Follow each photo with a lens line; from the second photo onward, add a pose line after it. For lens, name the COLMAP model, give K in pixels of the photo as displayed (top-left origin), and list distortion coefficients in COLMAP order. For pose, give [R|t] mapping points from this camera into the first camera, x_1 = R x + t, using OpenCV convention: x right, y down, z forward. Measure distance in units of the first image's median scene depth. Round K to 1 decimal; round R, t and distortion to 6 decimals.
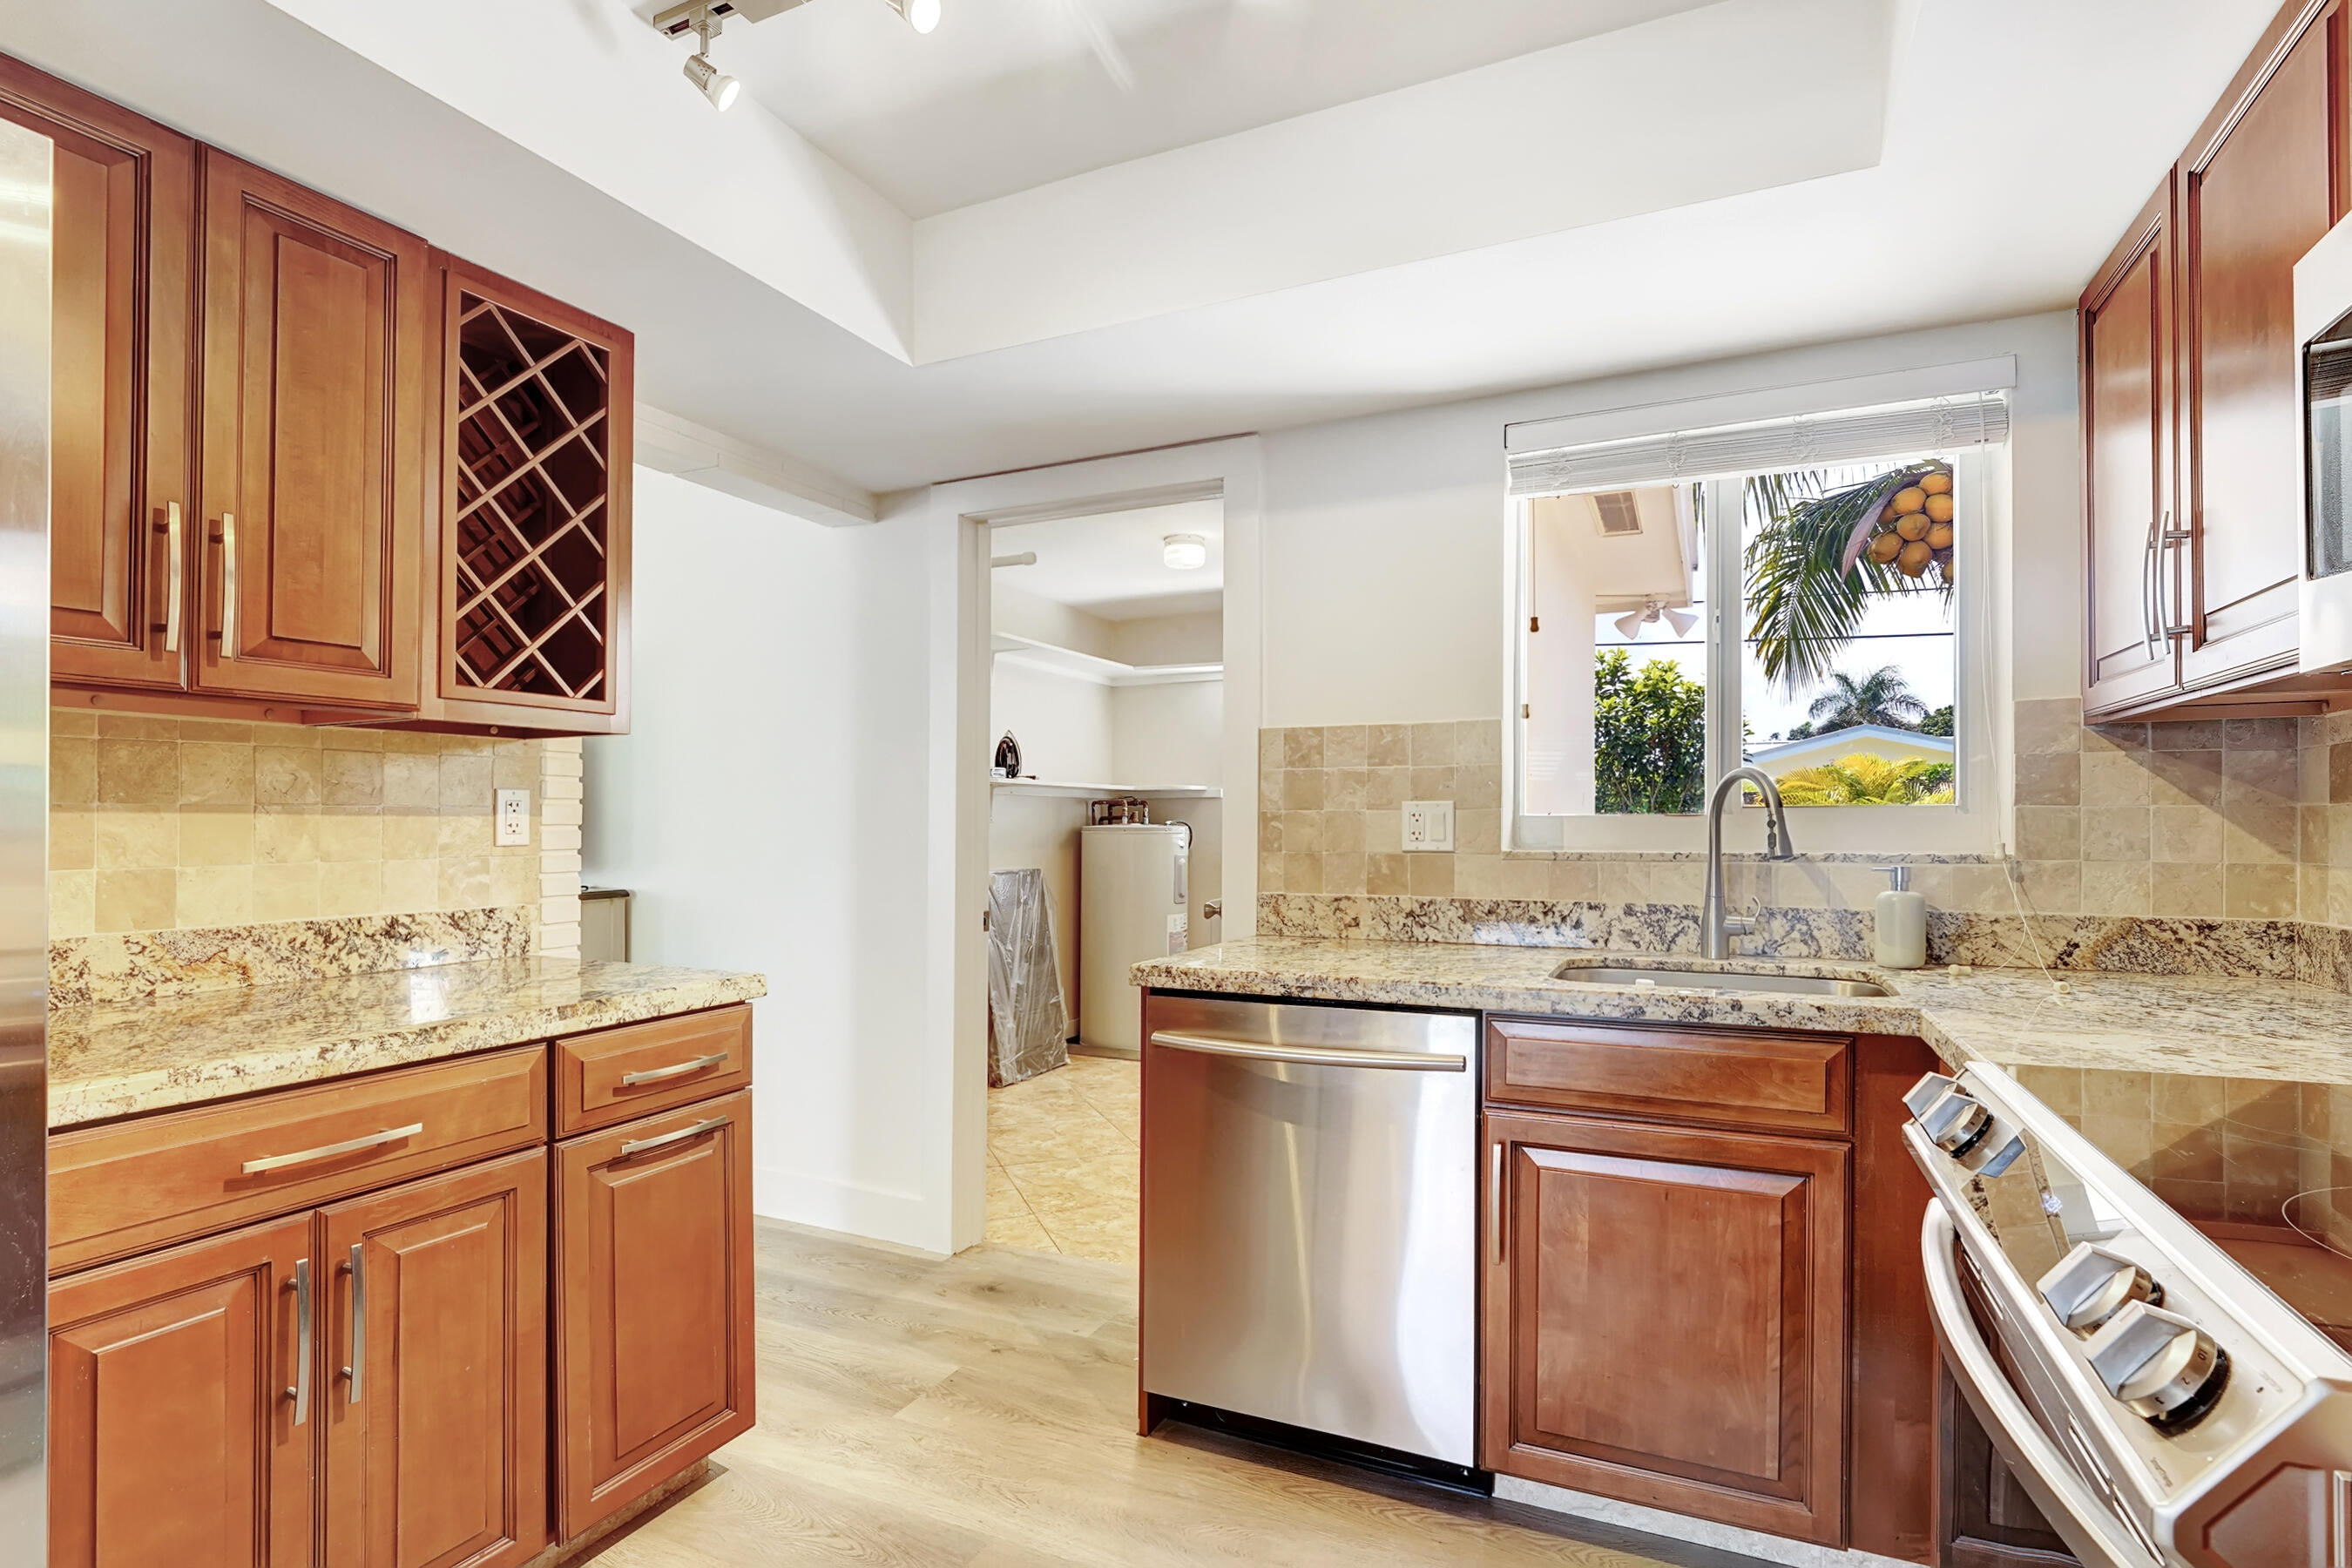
lens RADIAL K [[1114.1, 0, 1148.0], [0, 1114.1, 823.5], [0, 0, 1]] dist [-0.016860, -0.000922]
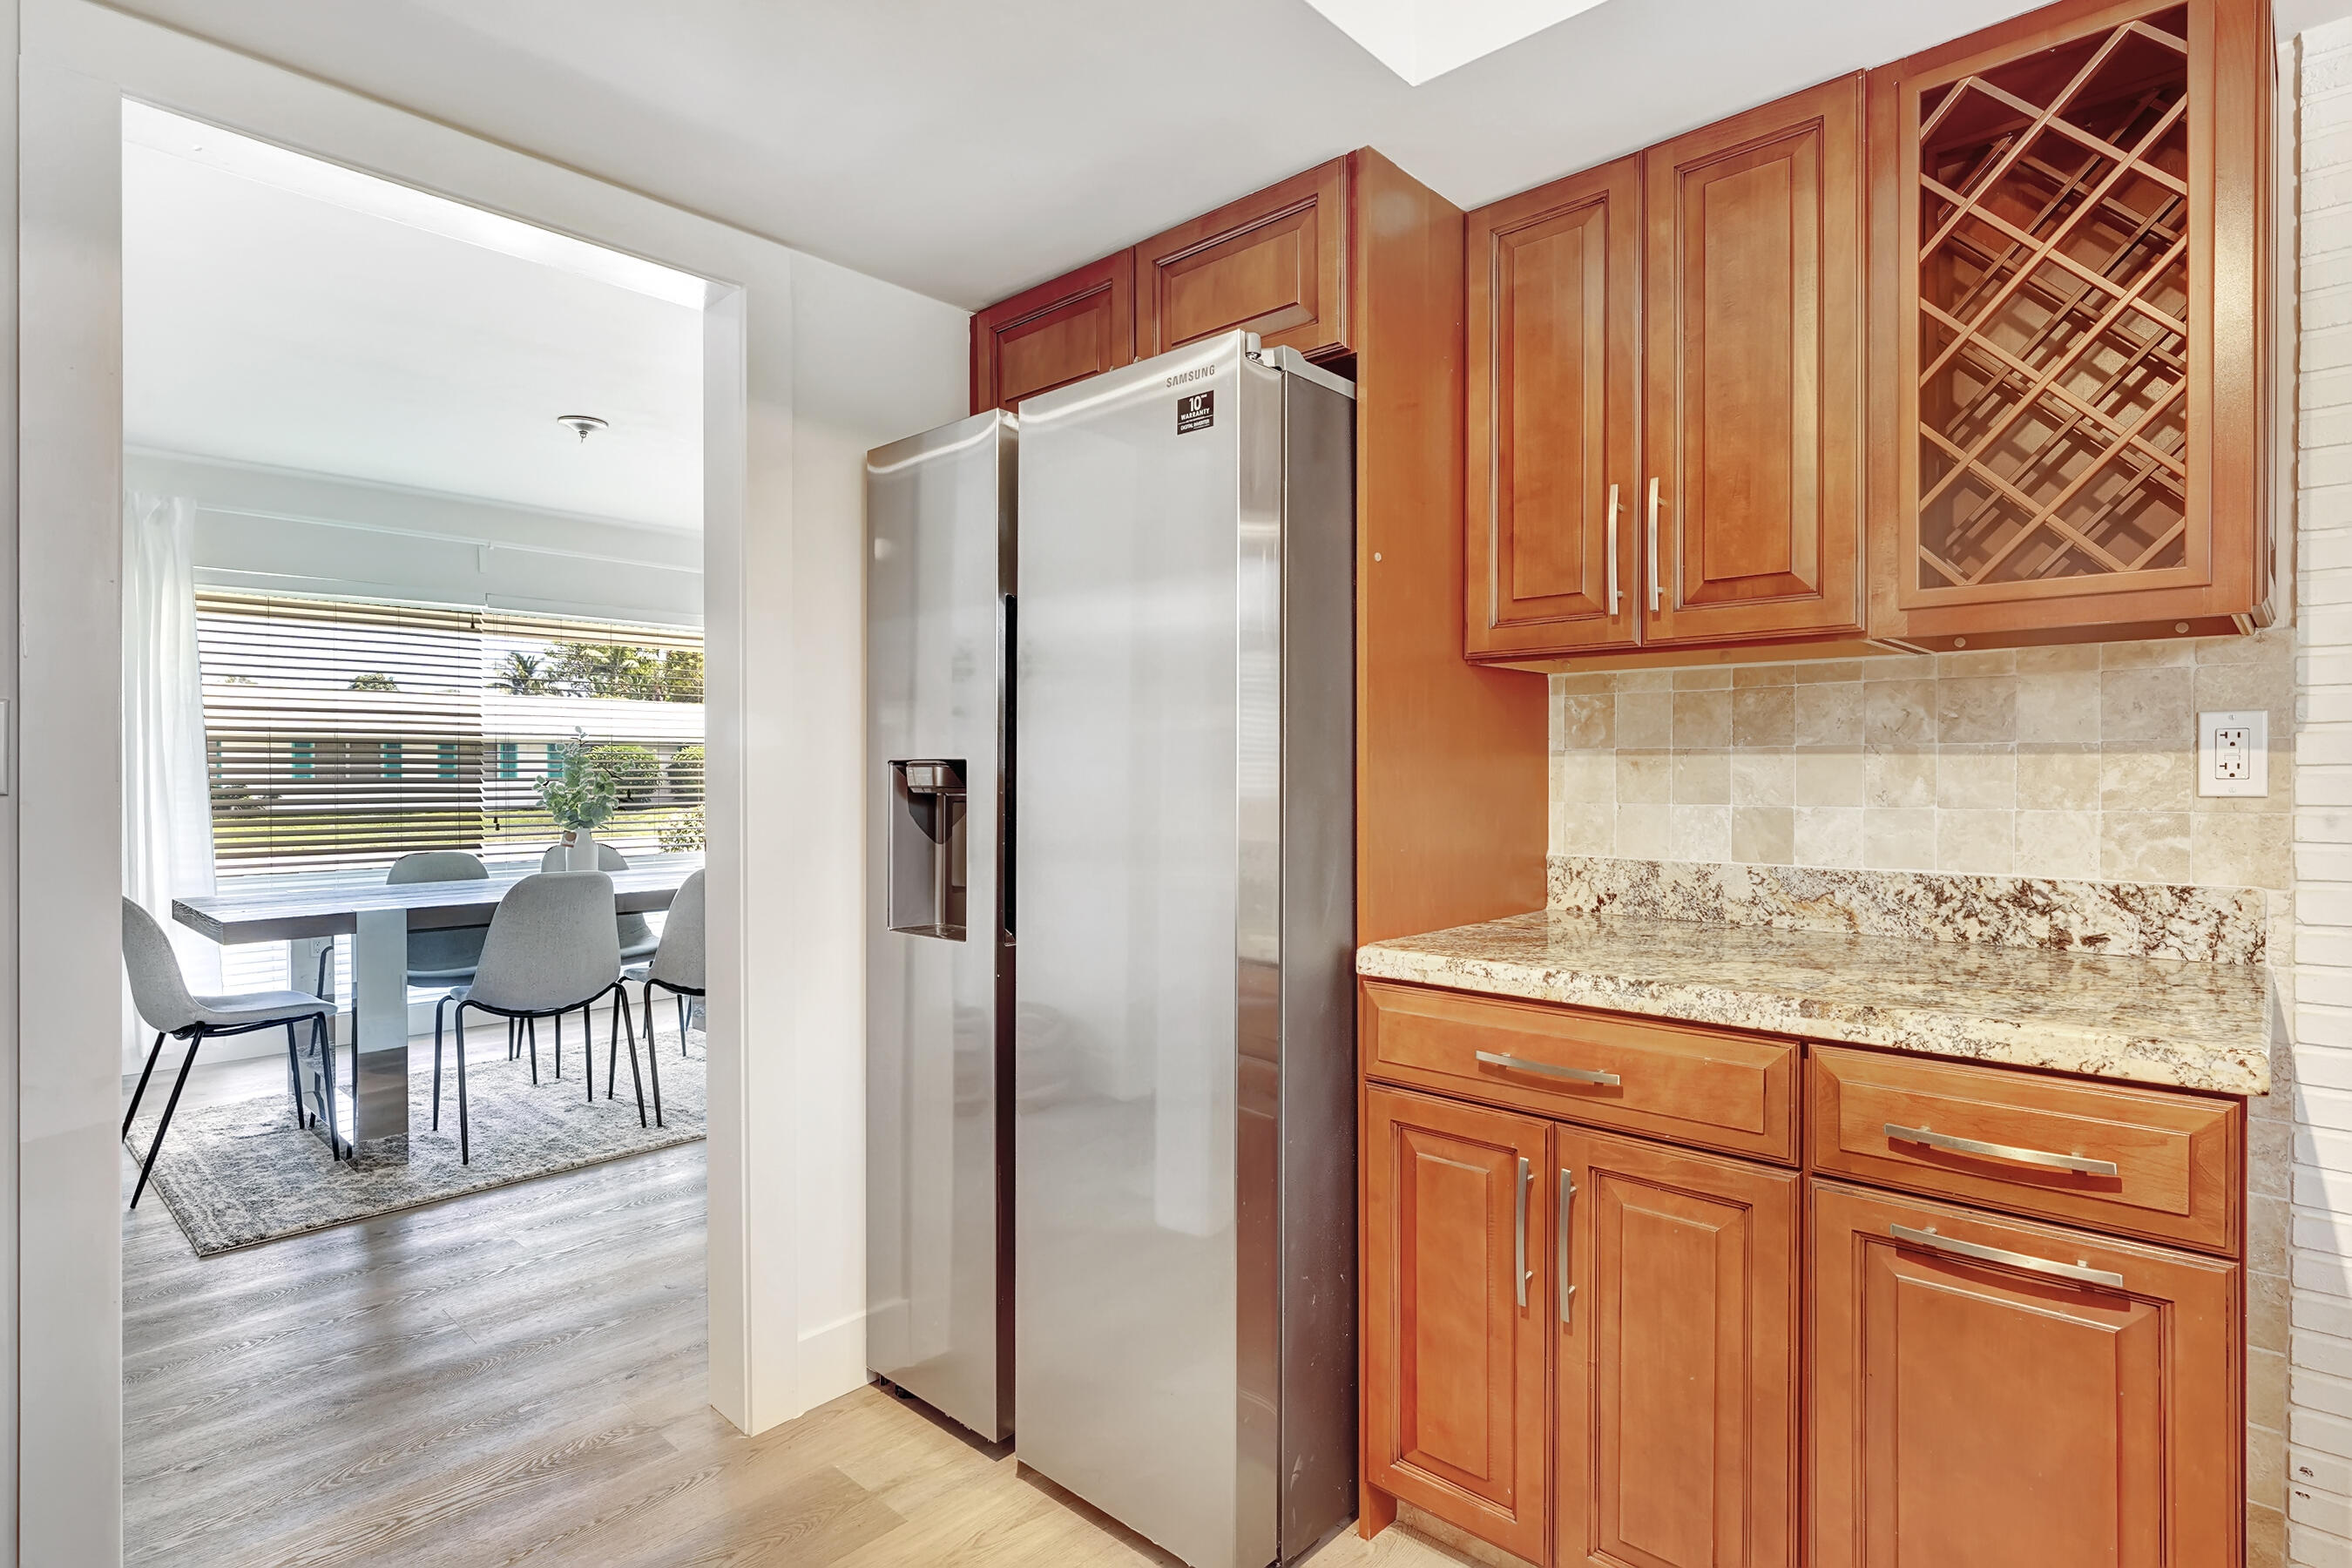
lens RADIAL K [[1193.1, 0, 1178.5], [0, 1193.1, 769.0], [0, 0, 1]] dist [-0.004867, -0.000412]
pose [[-0.282088, 0.000147, -0.959389, 0.350708], [0.001111, 0.999999, -0.000173, 0.003630], [0.959388, -0.001115, -0.282088, 0.733582]]
